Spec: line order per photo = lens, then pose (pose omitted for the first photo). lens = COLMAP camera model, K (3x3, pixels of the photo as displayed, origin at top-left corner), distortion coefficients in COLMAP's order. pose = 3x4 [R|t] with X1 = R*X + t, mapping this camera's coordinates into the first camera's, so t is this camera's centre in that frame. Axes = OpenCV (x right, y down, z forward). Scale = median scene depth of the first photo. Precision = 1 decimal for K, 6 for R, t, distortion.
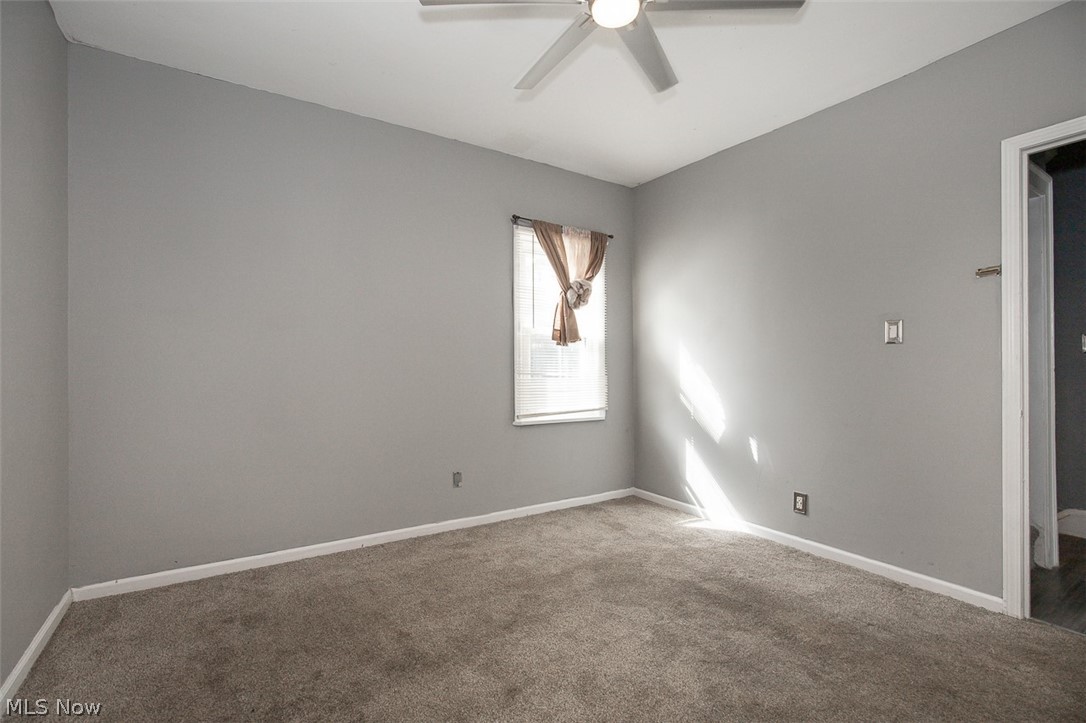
lens RADIAL K [[495.4, 0, 544.5], [0, 495.4, 356.4], [0, 0, 1]] dist [-0.009958, -0.000202]
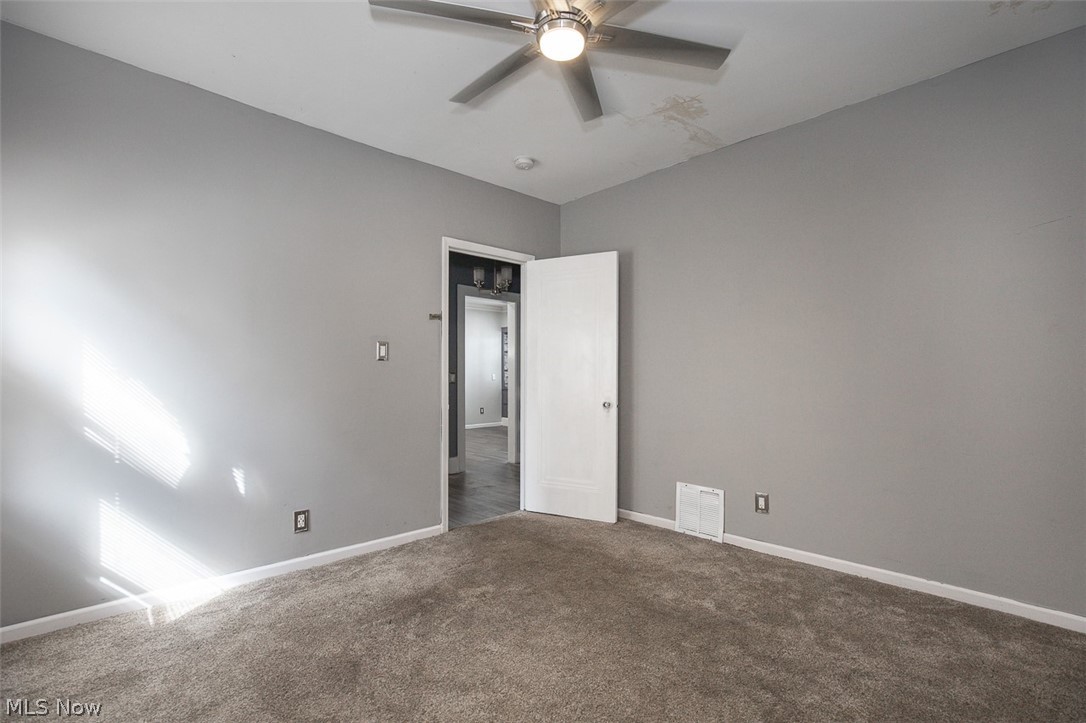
lens RADIAL K [[495.4, 0, 544.5], [0, 495.4, 356.4], [0, 0, 1]] dist [-0.009958, -0.000202]
pose [[-0.171954, 0.023521, 0.984824, -0.496476], [-0.023001, 0.999346, -0.027884, -0.009068], [-0.984836, -0.027447, -0.171301, 0.668129]]
